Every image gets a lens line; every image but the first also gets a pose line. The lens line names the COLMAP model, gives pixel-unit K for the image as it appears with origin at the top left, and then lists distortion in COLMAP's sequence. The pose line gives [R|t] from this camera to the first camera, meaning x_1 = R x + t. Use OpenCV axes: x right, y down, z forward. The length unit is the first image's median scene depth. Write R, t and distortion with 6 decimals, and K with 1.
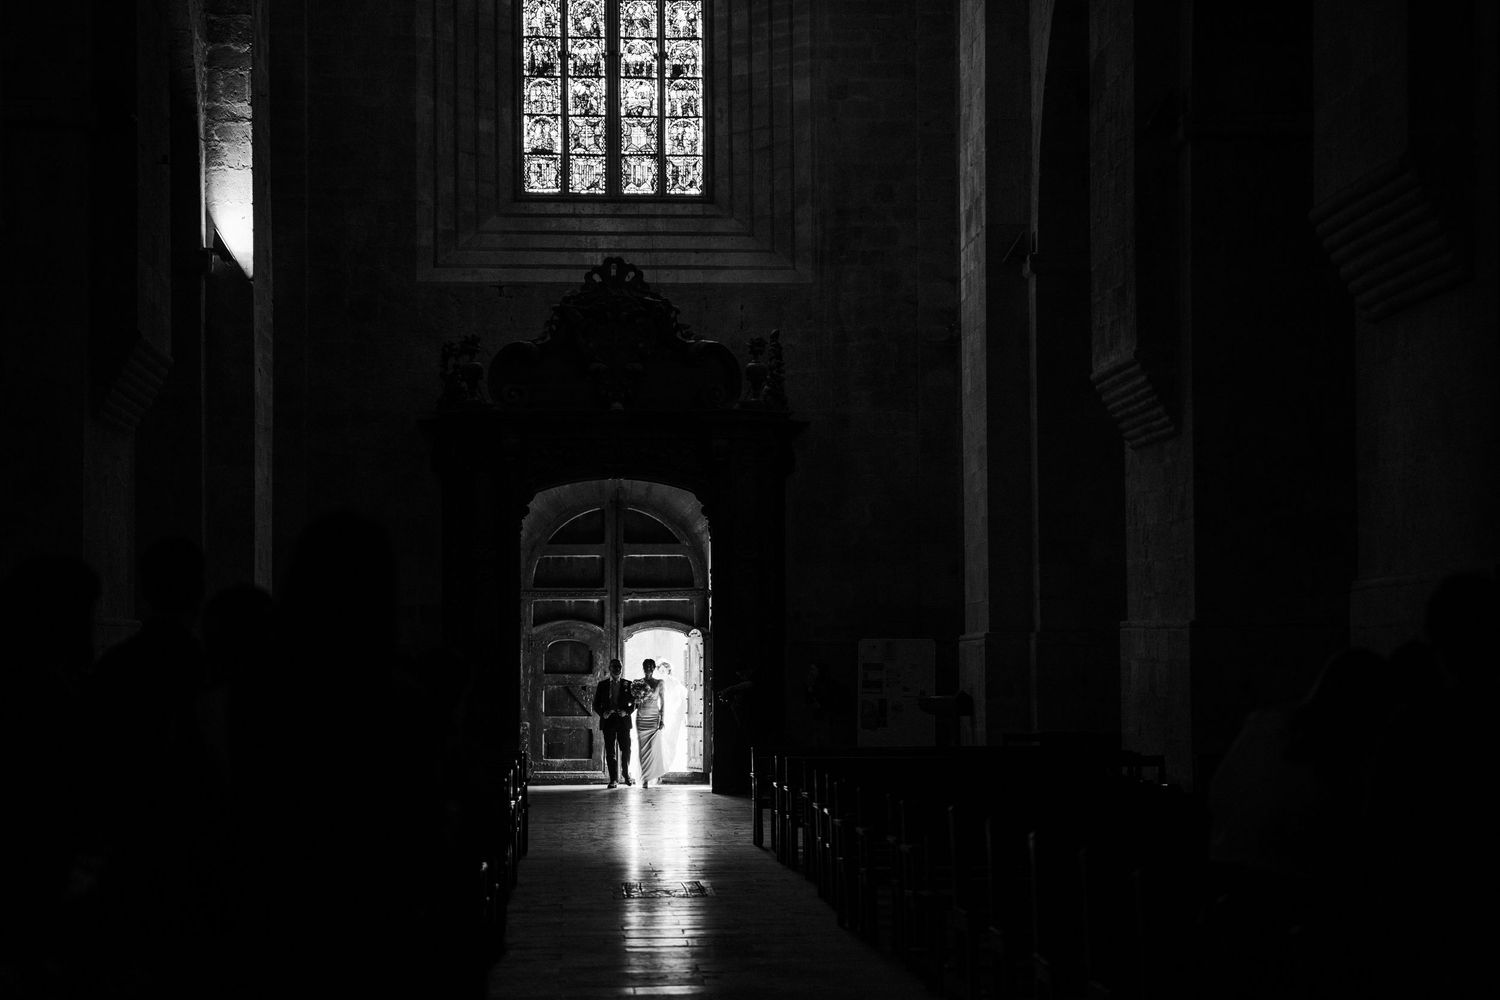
lens RADIAL K [[3671.6, 0, 744.2], [0, 3671.6, 498.2], [0, 0, 1]] dist [-0.123563, 0.000000]
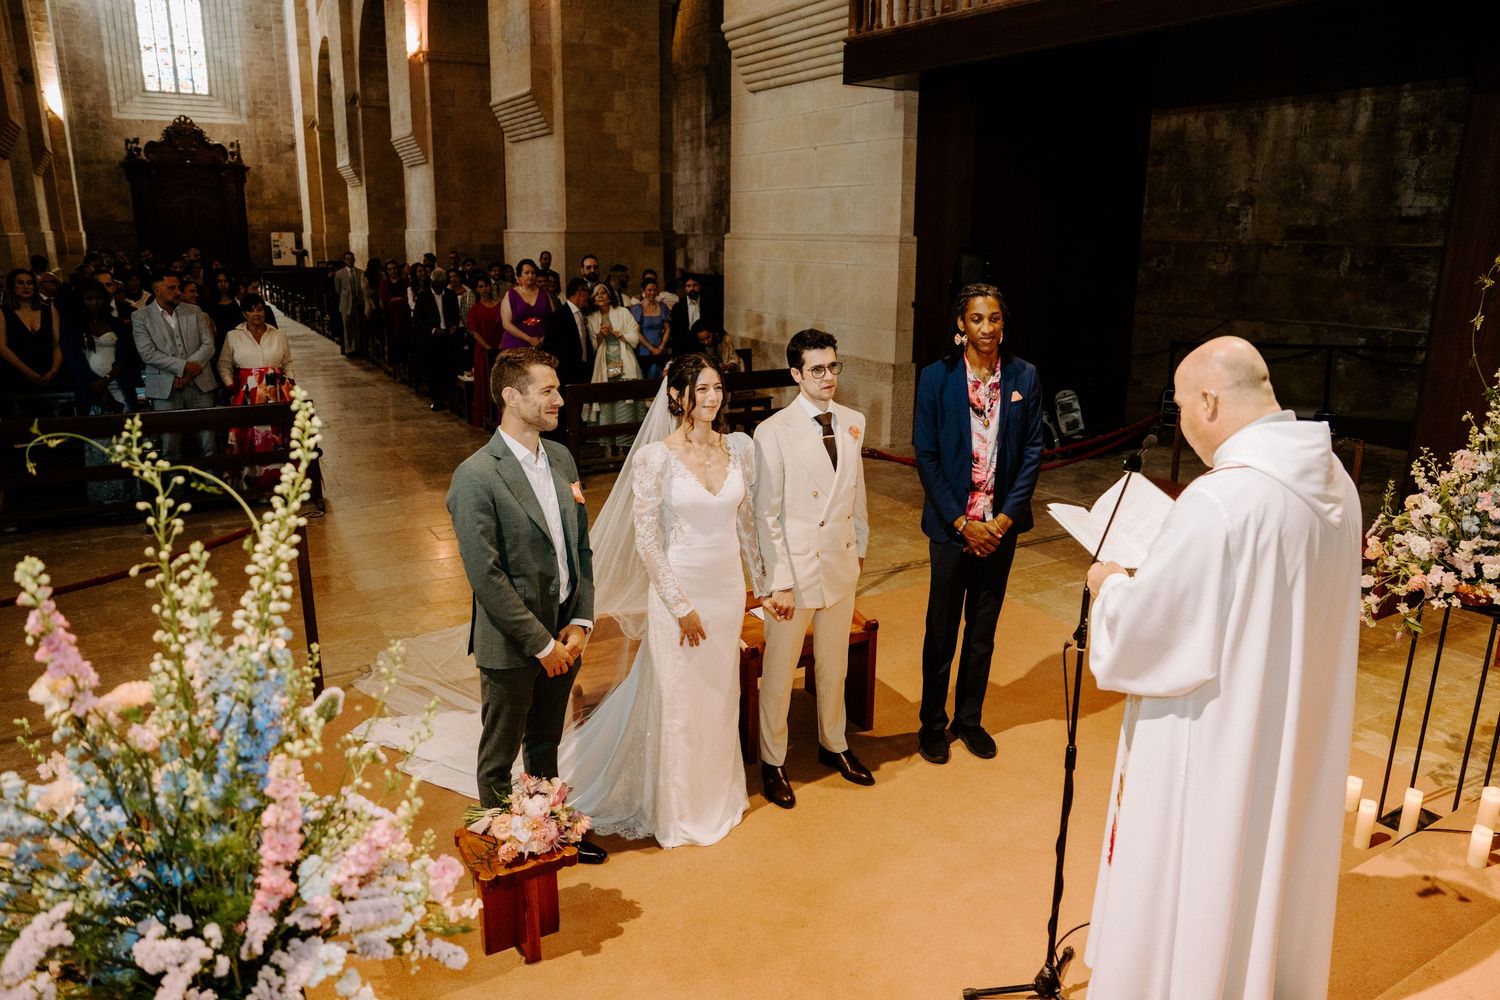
lens RADIAL K [[1032.6, 0, 741.6], [0, 1032.6, 503.7], [0, 0, 1]] dist [-0.041780, 0.025286]
pose [[0.898229, -0.095438, 0.429040, -0.009007], [-0.035455, 0.957227, 0.287159, -0.010465], [-0.438095, -0.273146, 0.856425, -0.099682]]
